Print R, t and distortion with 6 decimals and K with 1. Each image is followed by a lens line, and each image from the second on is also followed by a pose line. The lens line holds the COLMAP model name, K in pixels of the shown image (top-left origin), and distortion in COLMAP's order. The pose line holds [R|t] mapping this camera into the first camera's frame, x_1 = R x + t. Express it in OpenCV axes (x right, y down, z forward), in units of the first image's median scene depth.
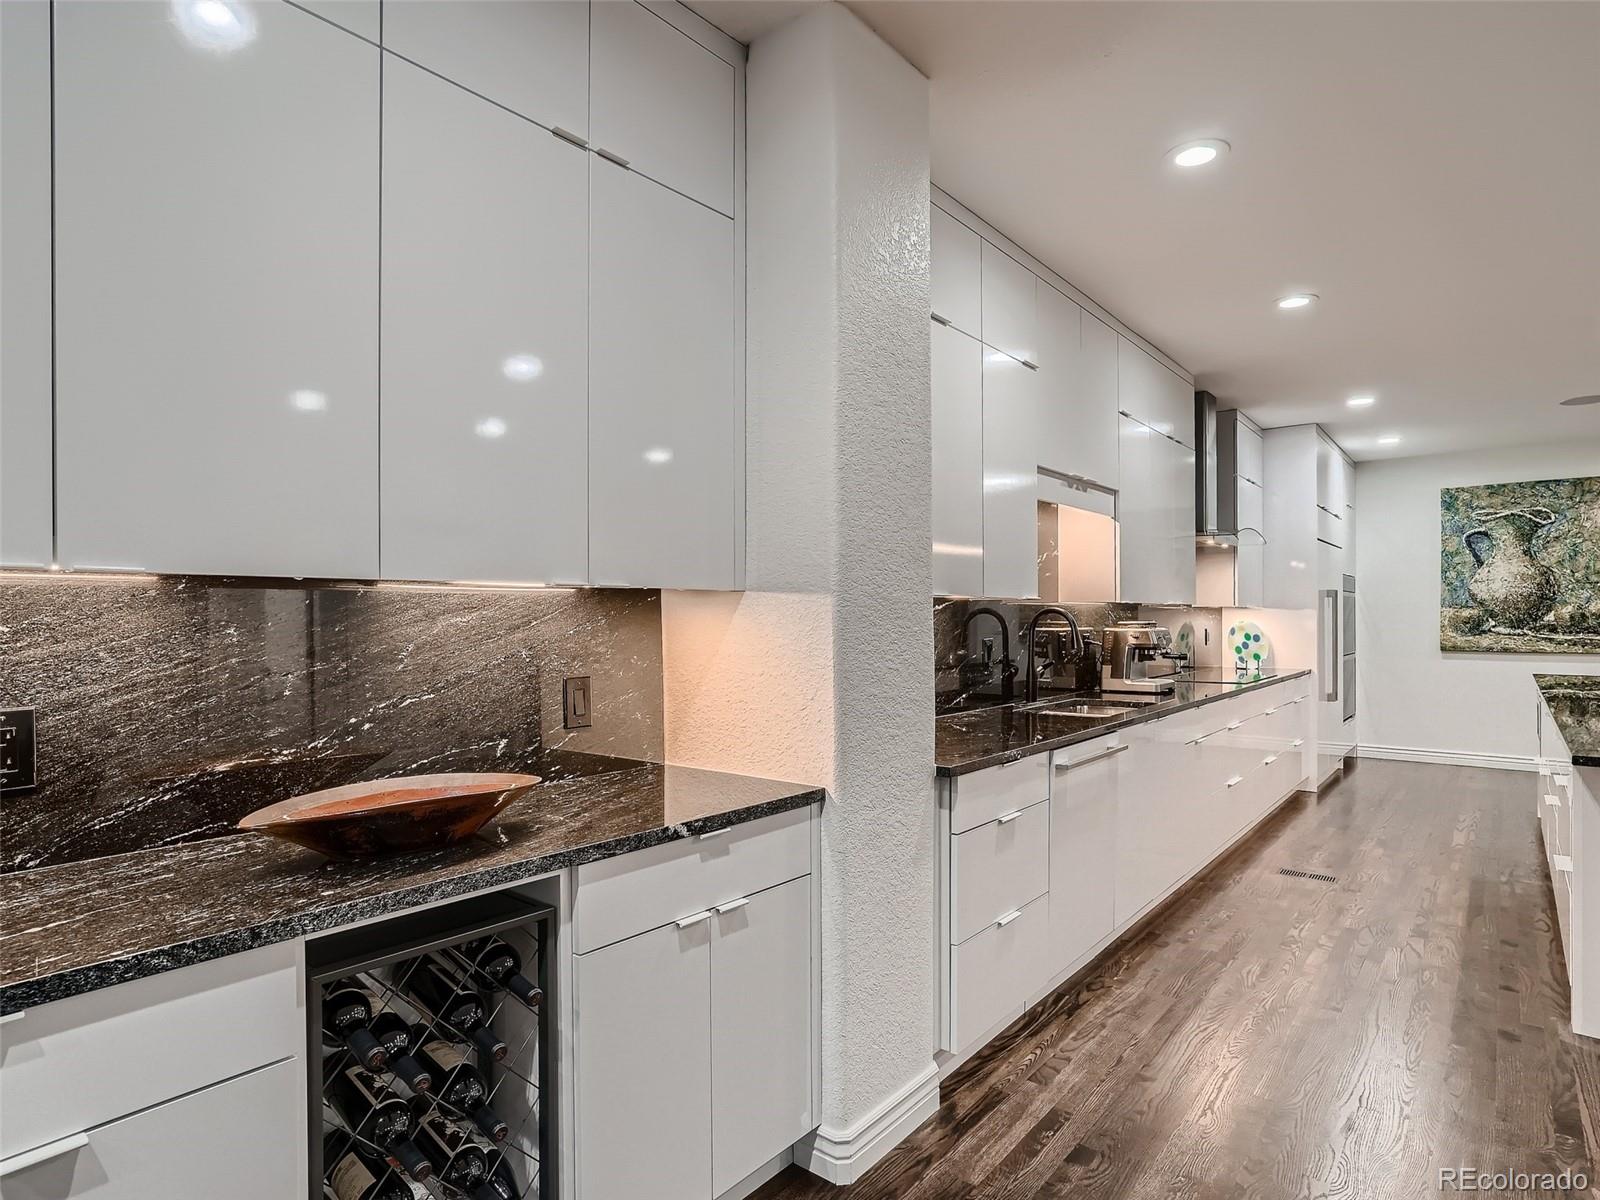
lens RADIAL K [[888.6, 0, 798.4], [0, 888.6, 603.9], [0, 0, 1]] dist [-0.001332, 0.002764]
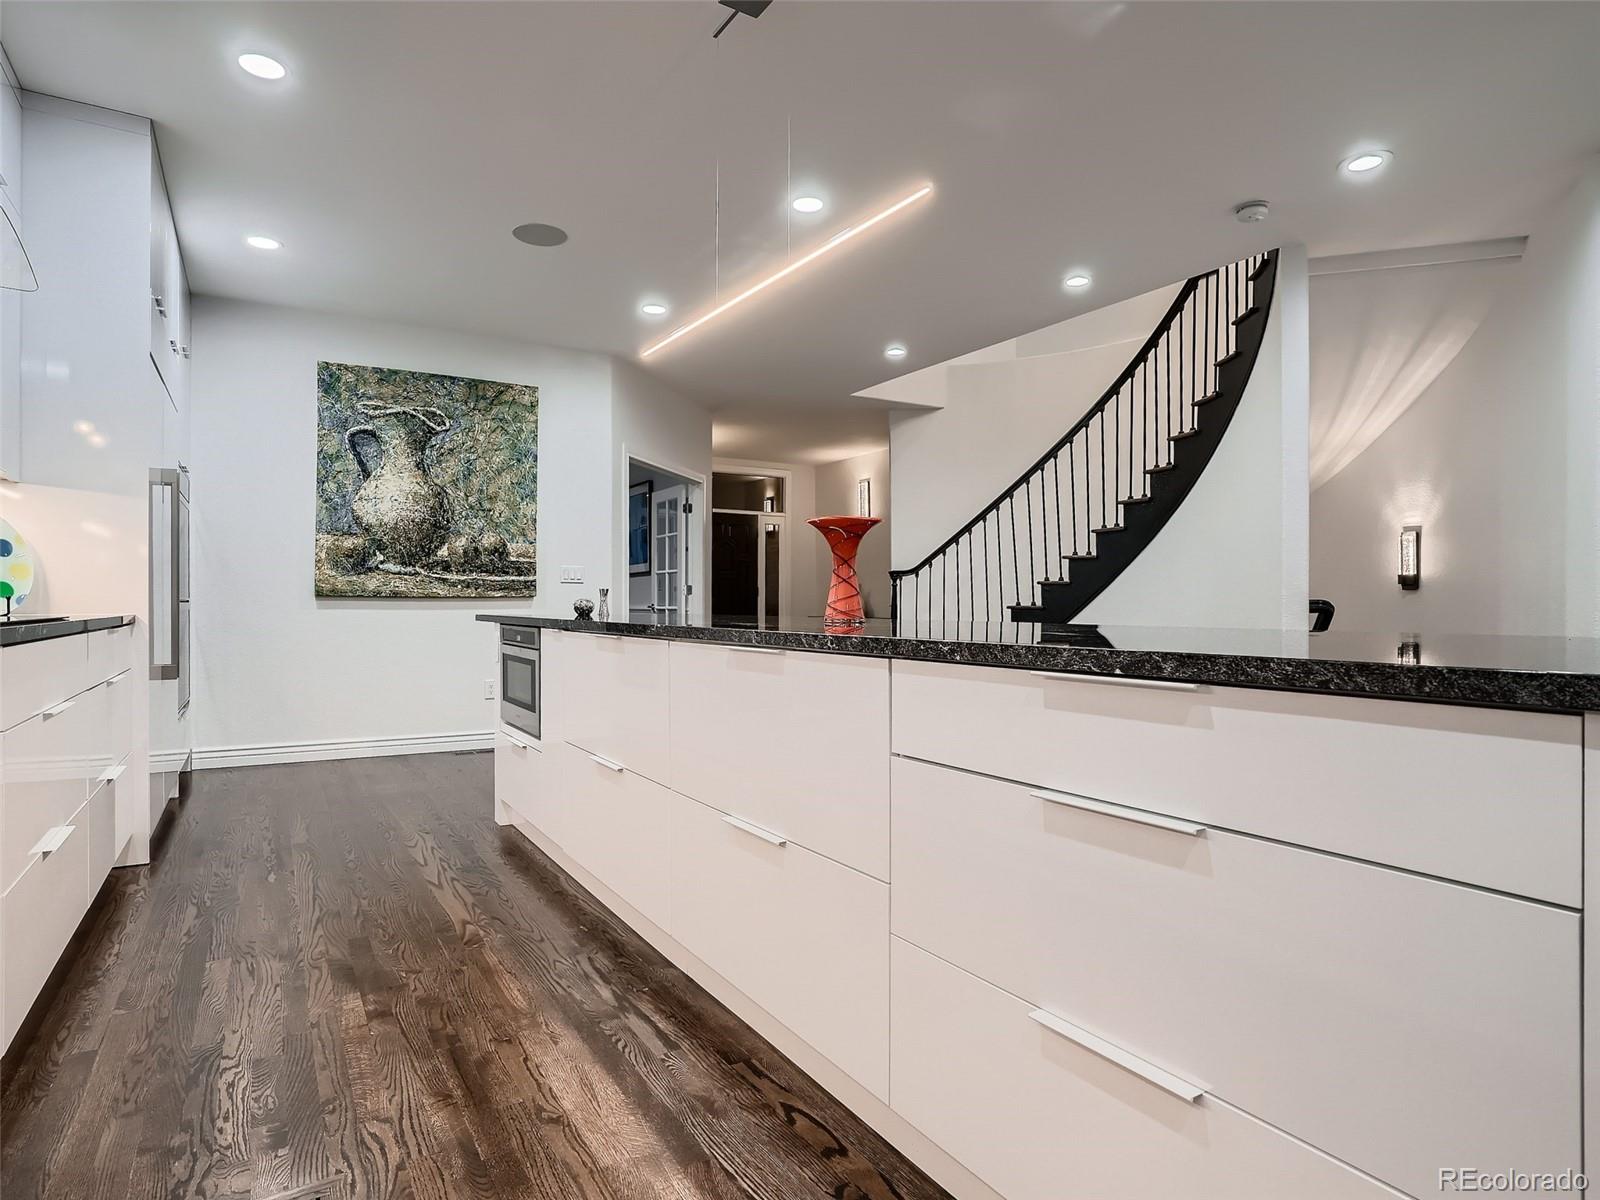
lens RADIAL K [[888.6, 0, 758.8], [0, 888.6, 597.0], [0, 0, 1]] dist [-0.001332, 0.002764]
pose [[0.366948, 0.013457, 0.930144, 0.222565], [-0.011188, 0.999887, -0.010052, 0.057927], [-0.930174, -0.006718, 0.367057, 0.450375]]
